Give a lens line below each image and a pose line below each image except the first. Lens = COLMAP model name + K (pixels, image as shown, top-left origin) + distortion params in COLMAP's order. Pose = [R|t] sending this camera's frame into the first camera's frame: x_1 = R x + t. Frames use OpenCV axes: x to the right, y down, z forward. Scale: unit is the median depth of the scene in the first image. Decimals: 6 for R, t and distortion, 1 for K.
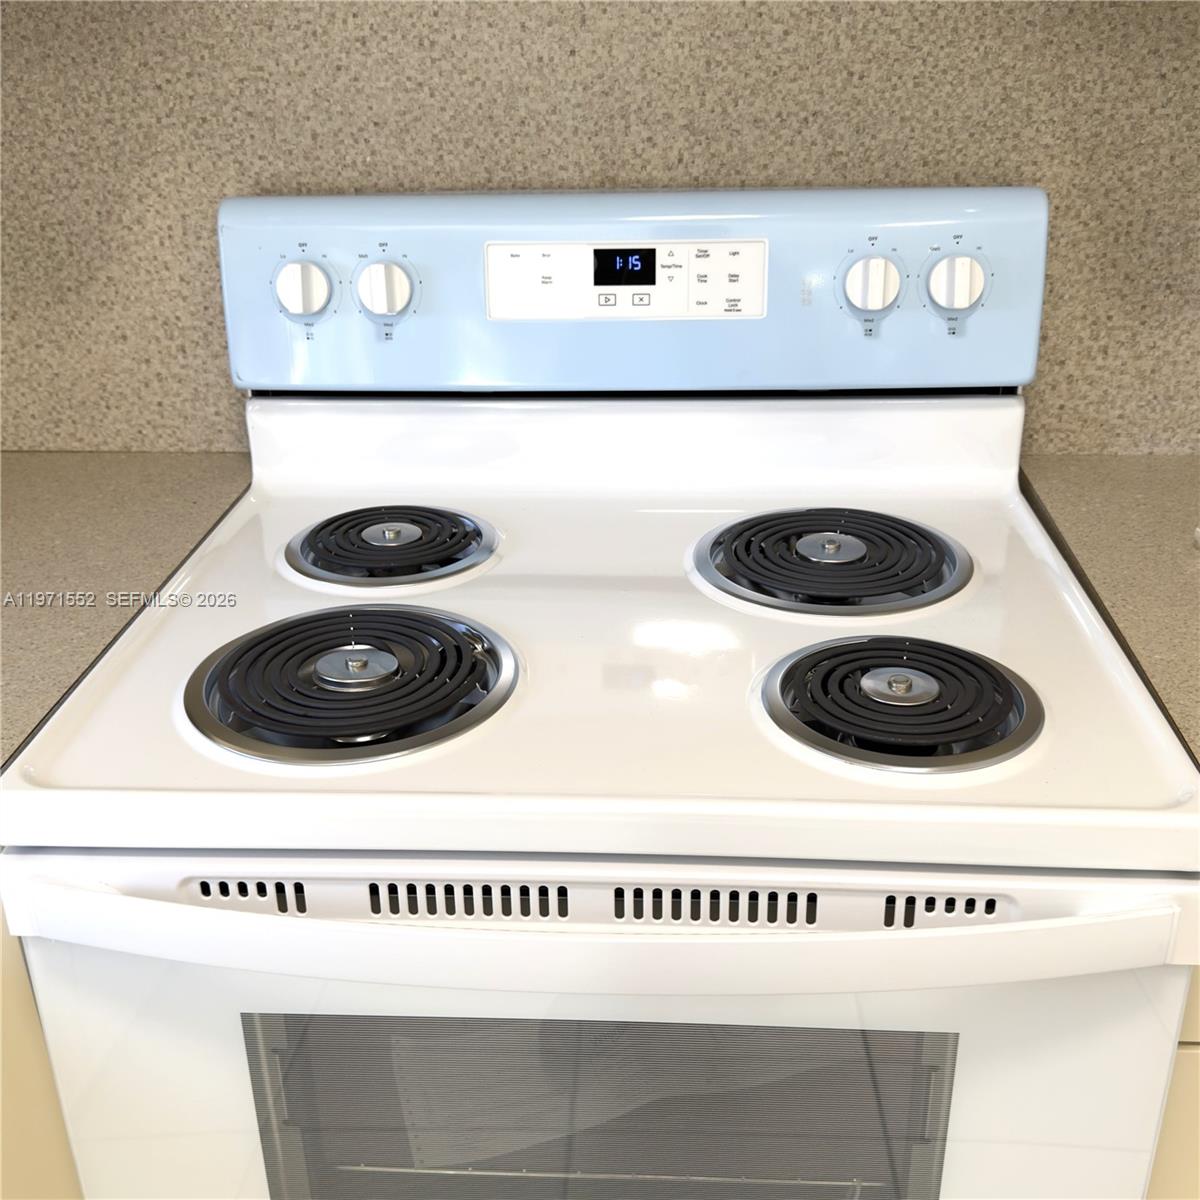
lens RADIAL K [[1302.7, 0, 605.1], [0, 1302.7, 595.5], [0, 0, 1]] dist [0.166443, -0.348920]
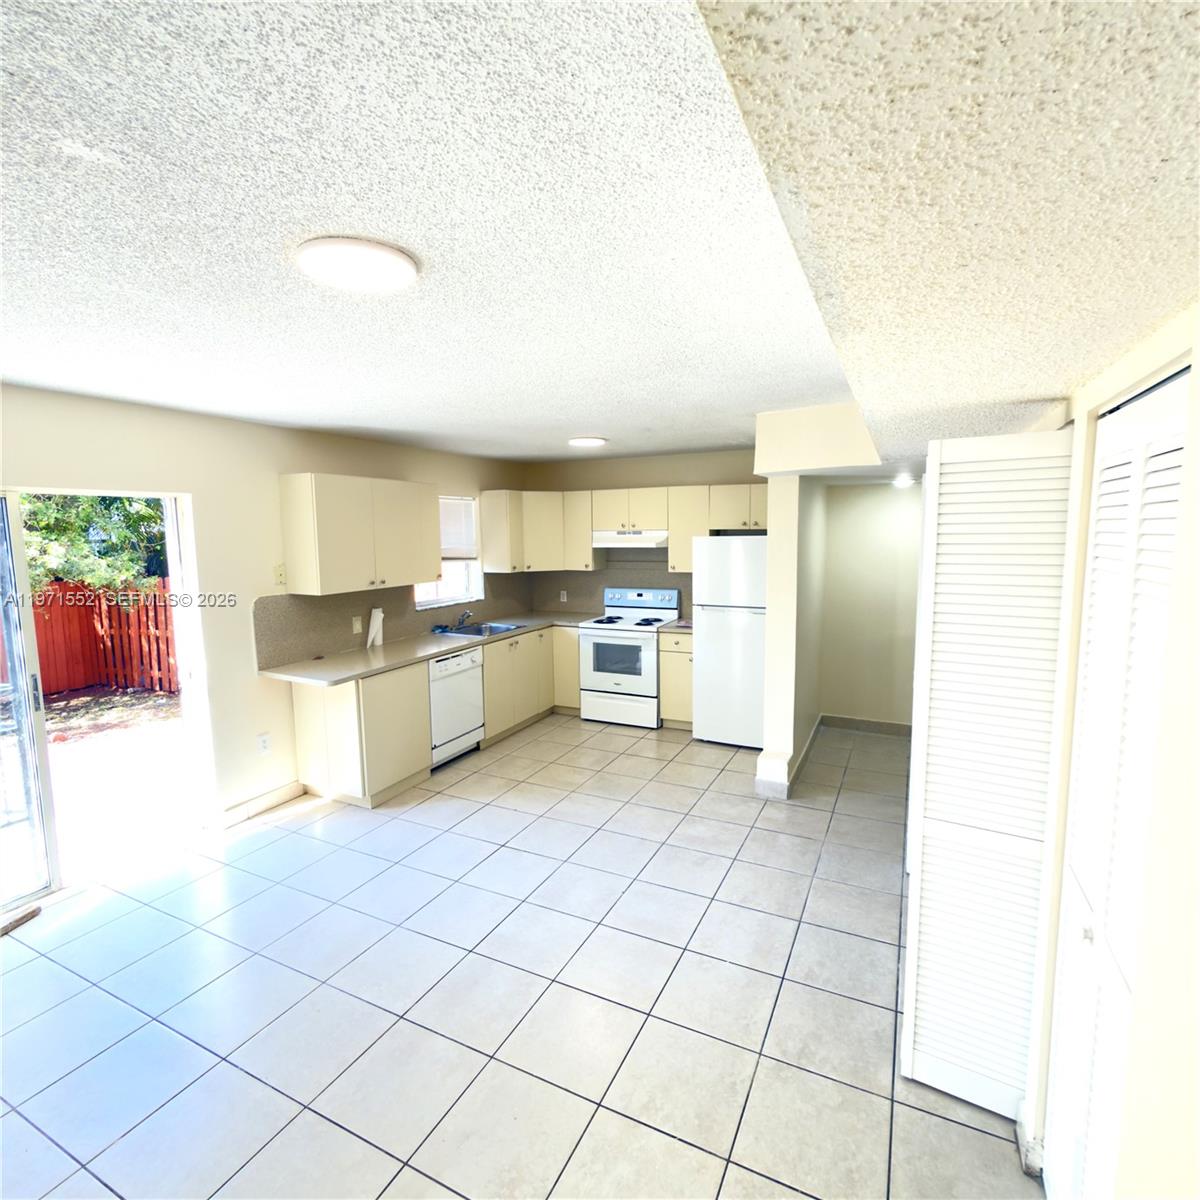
lens RADIAL K [[637.1, 0, 600.0], [0, 637.1, 600.0], [0, 0, 1]] dist [-0.003127, 0.000014]
pose [[0.924599, 0.046211, -0.378129, 1.635104], [-0.163927, 0.944276, -0.285432, 1.282999], [0.343868, 0.325896, 0.880651, -3.552088]]
